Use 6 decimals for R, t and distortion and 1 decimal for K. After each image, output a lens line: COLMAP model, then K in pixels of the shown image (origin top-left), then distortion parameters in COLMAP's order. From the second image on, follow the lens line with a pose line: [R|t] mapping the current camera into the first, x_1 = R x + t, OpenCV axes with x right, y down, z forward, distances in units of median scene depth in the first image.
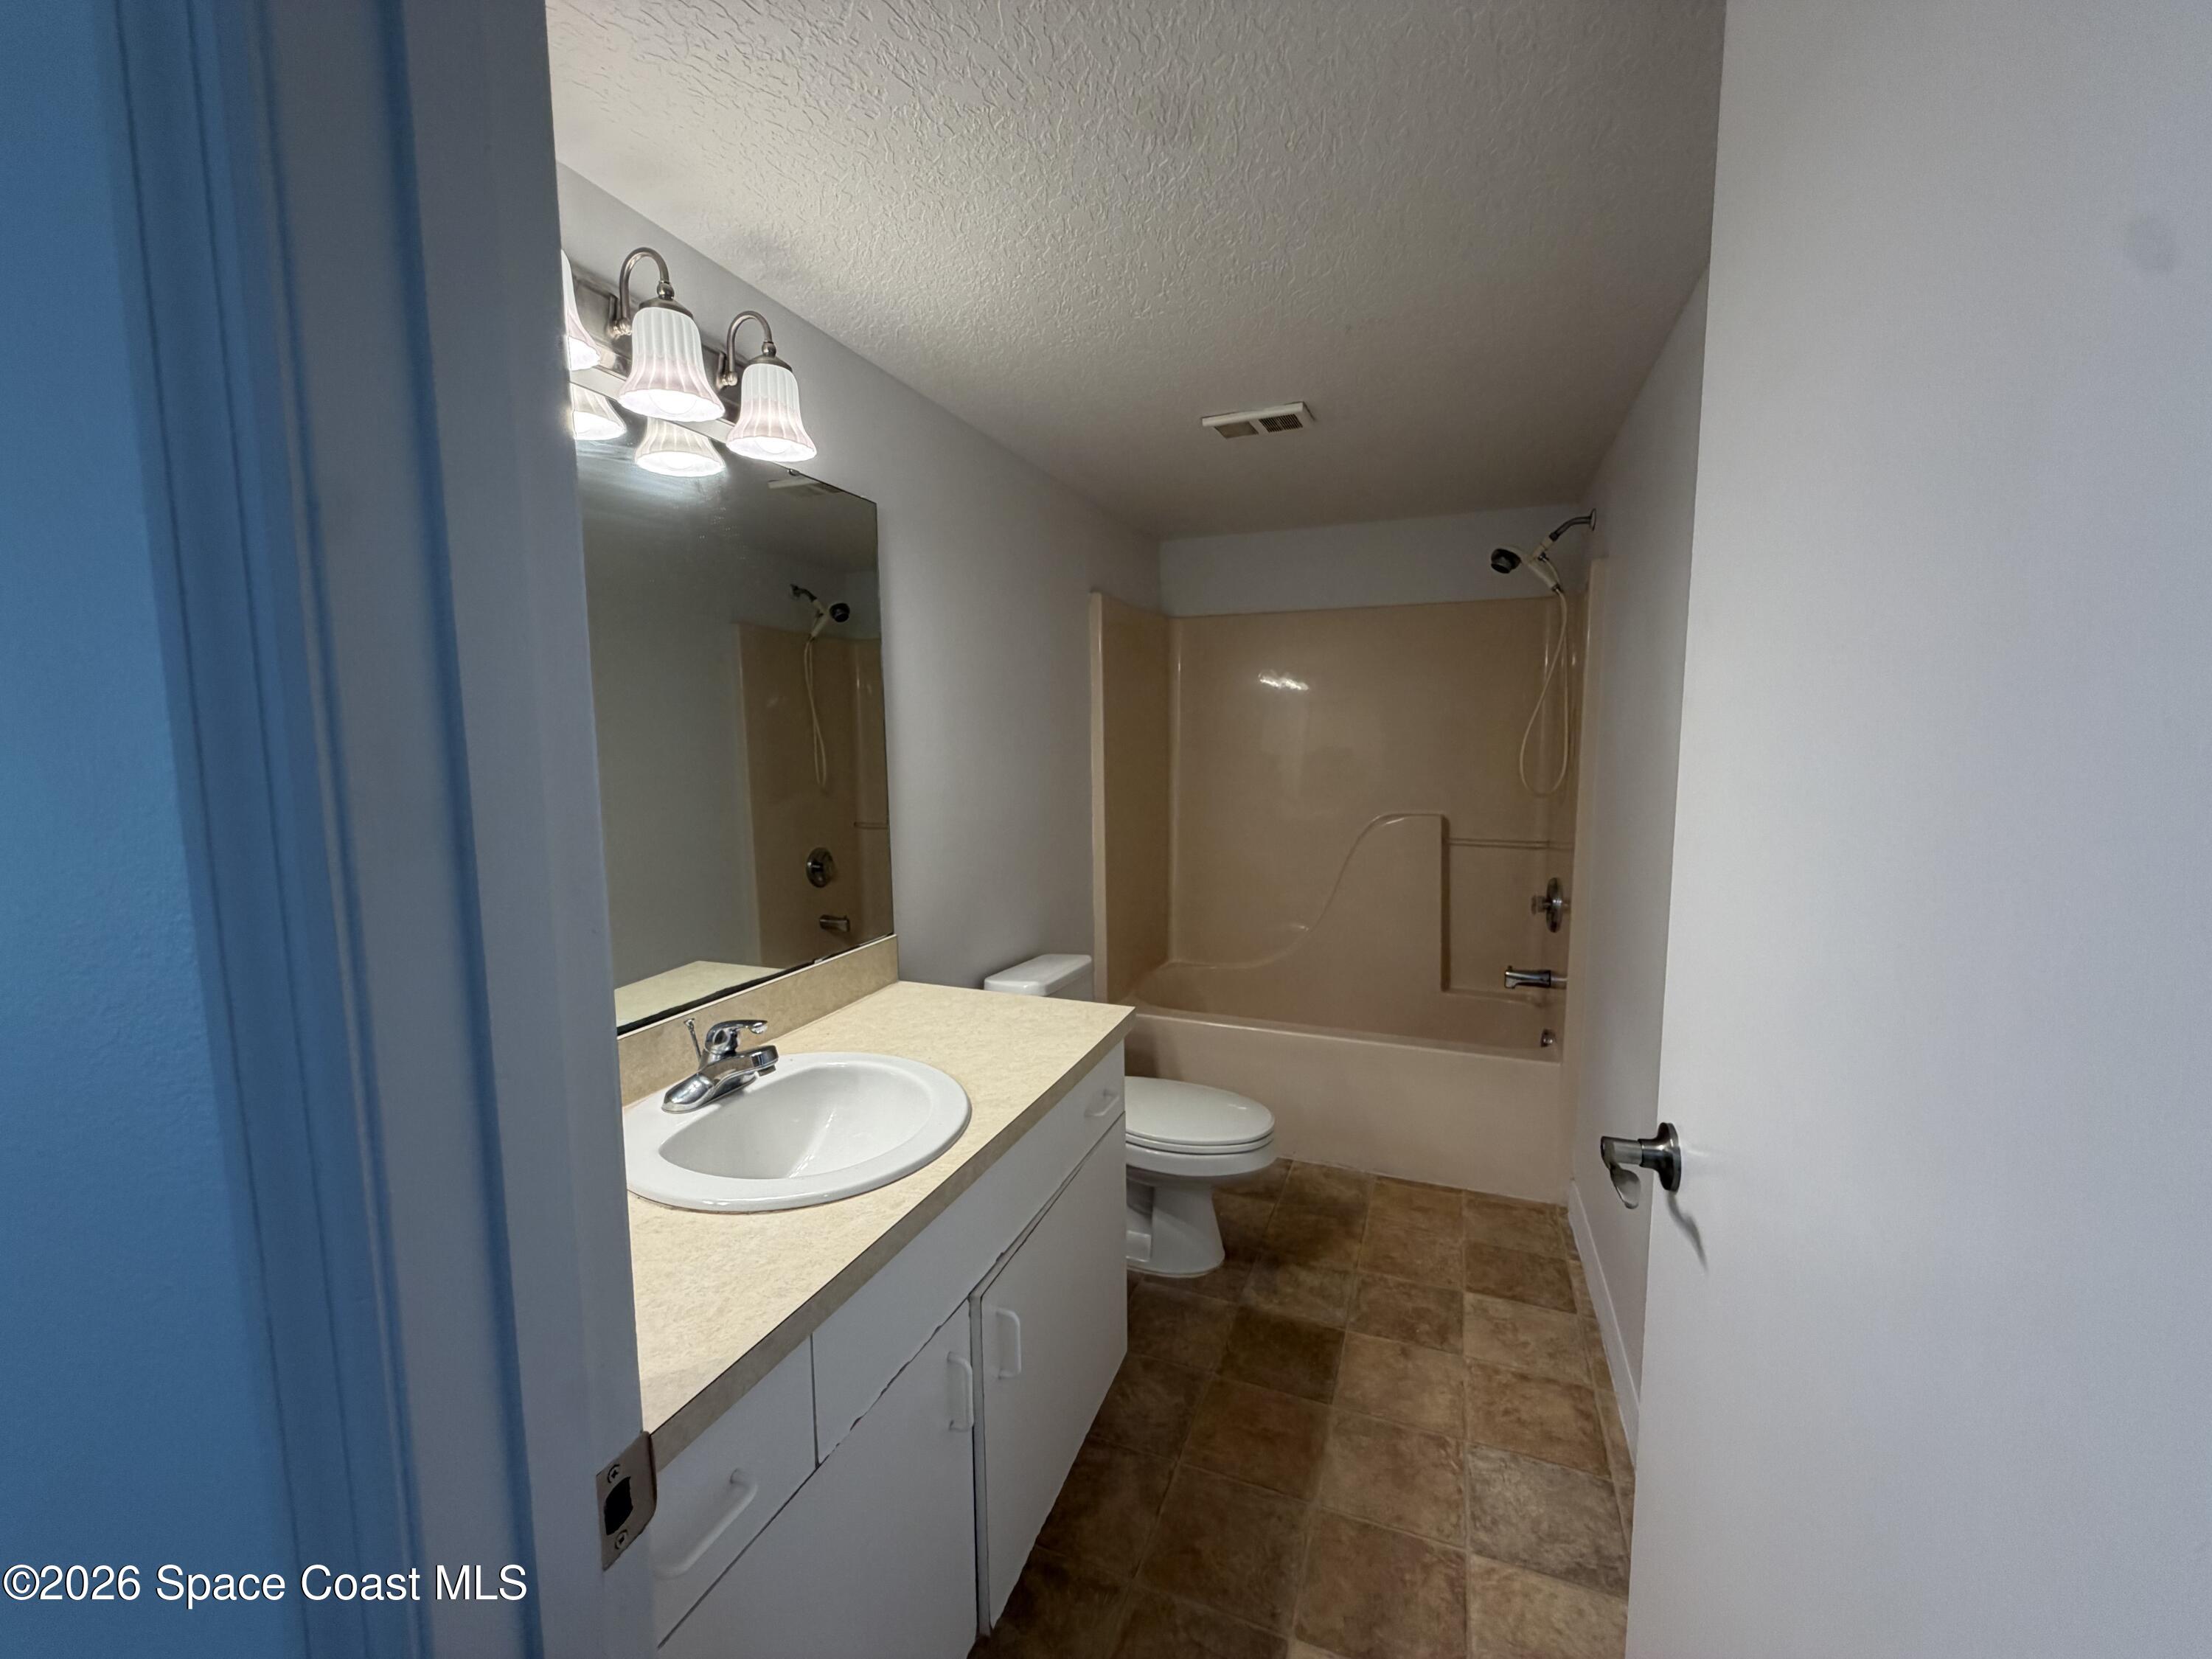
lens RADIAL K [[898.9, 0, 1106.0], [0, 898.9, 829.5], [0, 0, 1]] dist [-0.002653, -0.000248]
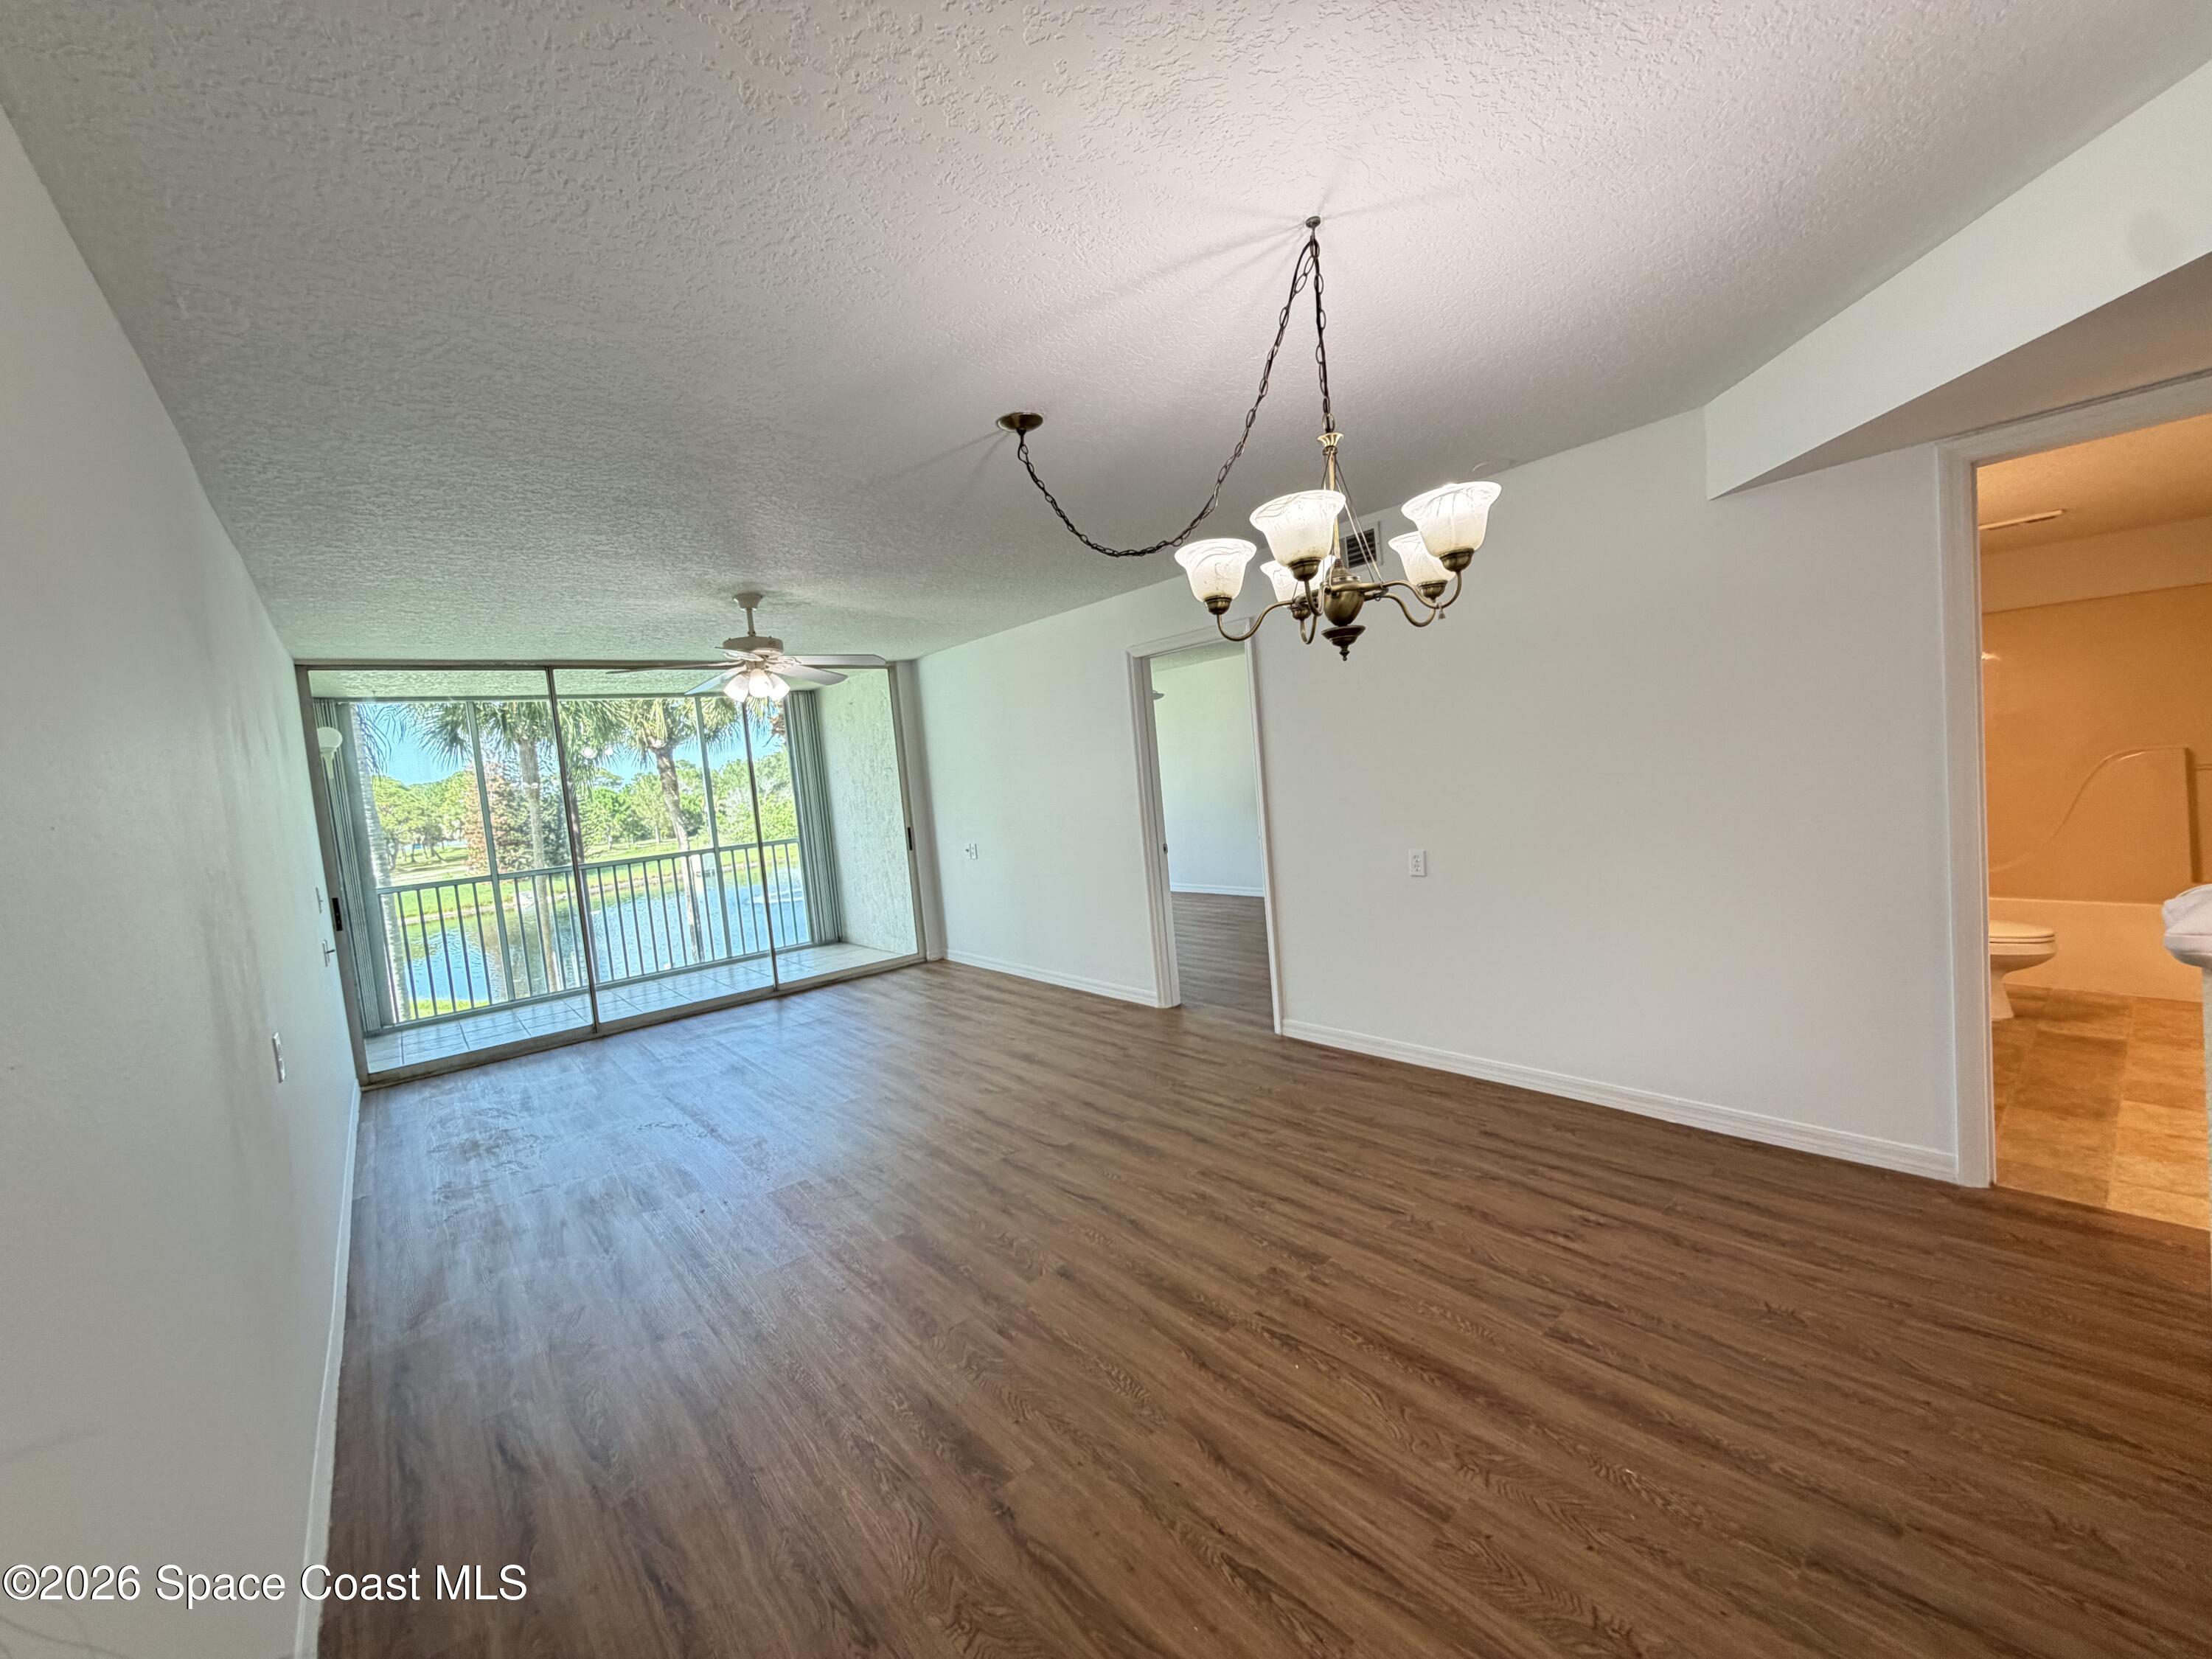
lens RADIAL K [[898.9, 0, 1106.0], [0, 898.9, 829.5], [0, 0, 1]] dist [-0.002653, -0.000248]
pose [[0.872916, -0.035909, -0.486546, -0.600748], [0.027902, 0.999330, -0.023695, 0.153514], [0.487071, 0.007108, 0.873333, -1.465501]]
